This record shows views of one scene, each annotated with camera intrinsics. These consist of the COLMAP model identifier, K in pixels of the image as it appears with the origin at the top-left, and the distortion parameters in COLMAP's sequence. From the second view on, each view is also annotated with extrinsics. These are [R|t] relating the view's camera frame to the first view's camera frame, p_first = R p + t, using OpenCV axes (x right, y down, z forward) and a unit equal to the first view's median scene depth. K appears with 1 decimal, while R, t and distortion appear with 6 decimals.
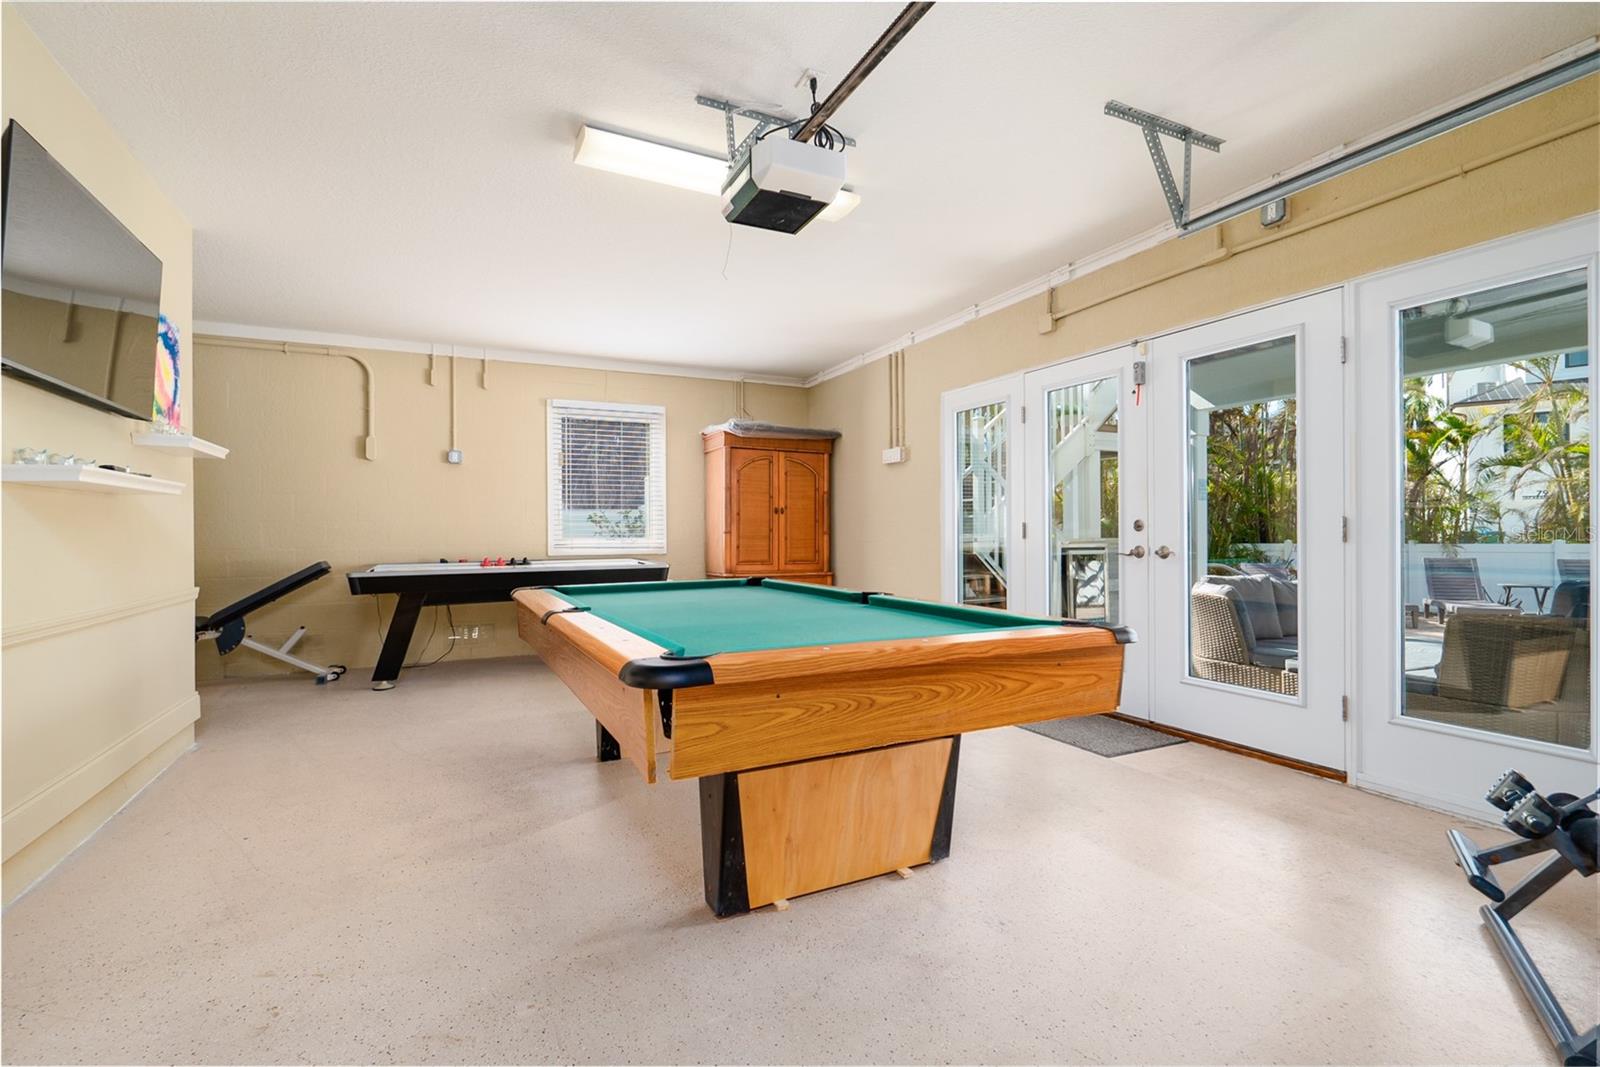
lens RADIAL K [[725.9, 0, 799.4], [0, 725.9, 536.2], [0, 0, 1]] dist [-0.017165, -0.000035]
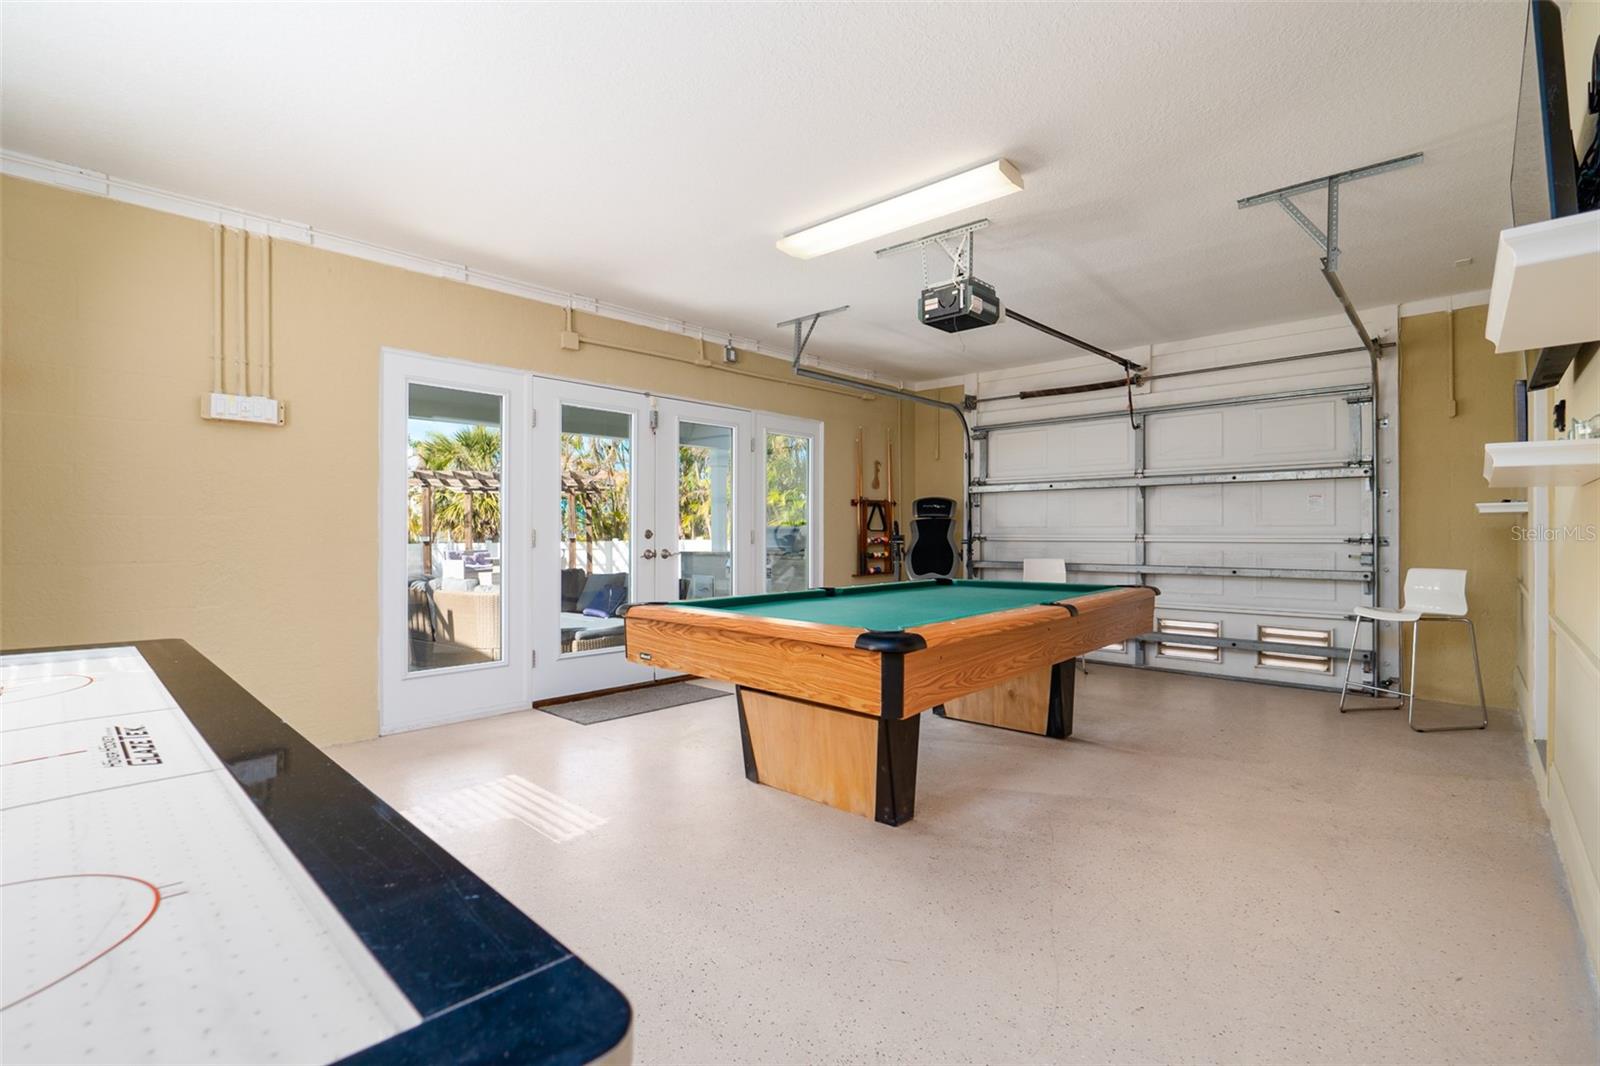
lens RADIAL K [[725.9, 0, 800.3], [0, 725.9, 531.2], [0, 0, 1]] dist [-0.017165, -0.000035]
pose [[-0.355274, 0.007366, 0.934733, -0.858815], [0.006756, 0.999963, -0.005312, -0.011243], [-0.934738, 0.004428, -0.355311, 1.209988]]
